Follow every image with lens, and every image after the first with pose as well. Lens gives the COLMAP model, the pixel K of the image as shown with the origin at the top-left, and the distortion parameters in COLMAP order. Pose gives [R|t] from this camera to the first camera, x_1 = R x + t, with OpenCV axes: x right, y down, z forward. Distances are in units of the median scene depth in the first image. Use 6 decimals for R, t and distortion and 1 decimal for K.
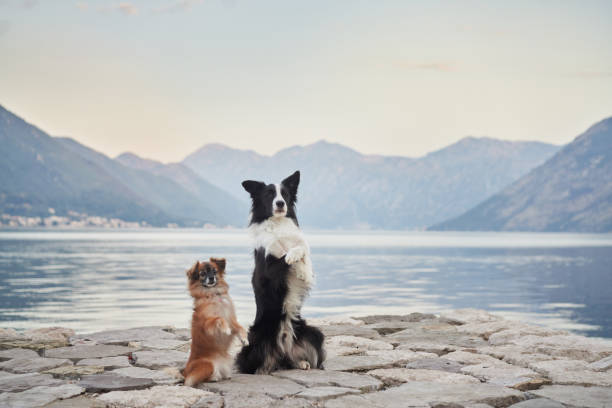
lens RADIAL K [[928.9, 0, 305.0], [0, 928.9, 205.3], [0, 0, 1]] dist [0.092191, -0.656110]
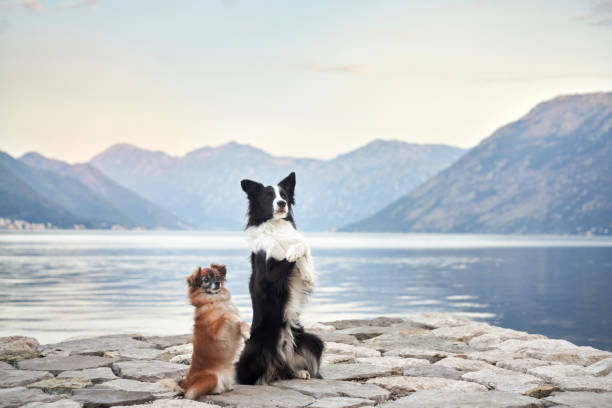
lens RADIAL K [[928.9, 0, 305.0], [0, 928.9, 205.3], [0, 0, 1]] dist [0.092191, -0.656110]
pose [[0.995038, 0.002379, 0.099468, -0.075037], [-0.002229, 0.999996, -0.001617, -0.001589], [-0.099471, 0.001387, 0.995039, 0.031442]]
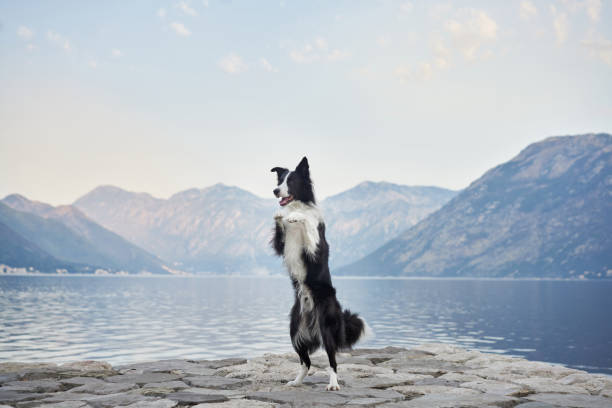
lens RADIAL K [[959.3, 0, 306.4], [0, 959.3, 202.9], [0, 0, 1]] dist [0.034156, -0.286696]
pose [[0.993297, 0.007065, 0.115372, -0.150191], [-0.001424, 0.998802, -0.048904, -0.005249], [-0.115579, 0.048412, 0.992118, -0.218549]]
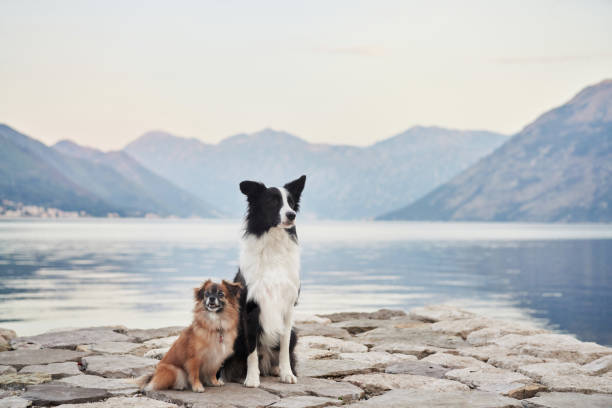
lens RADIAL K [[948.2, 0, 306.1], [0, 948.2, 203.7], [0, 0, 1]] dist [0.113906, -0.729614]
pose [[0.998227, 0.001038, 0.059519, -0.020468], [-0.001599, 0.999955, 0.009368, -0.000161], [-0.059507, -0.009446, 0.998183, 0.058602]]
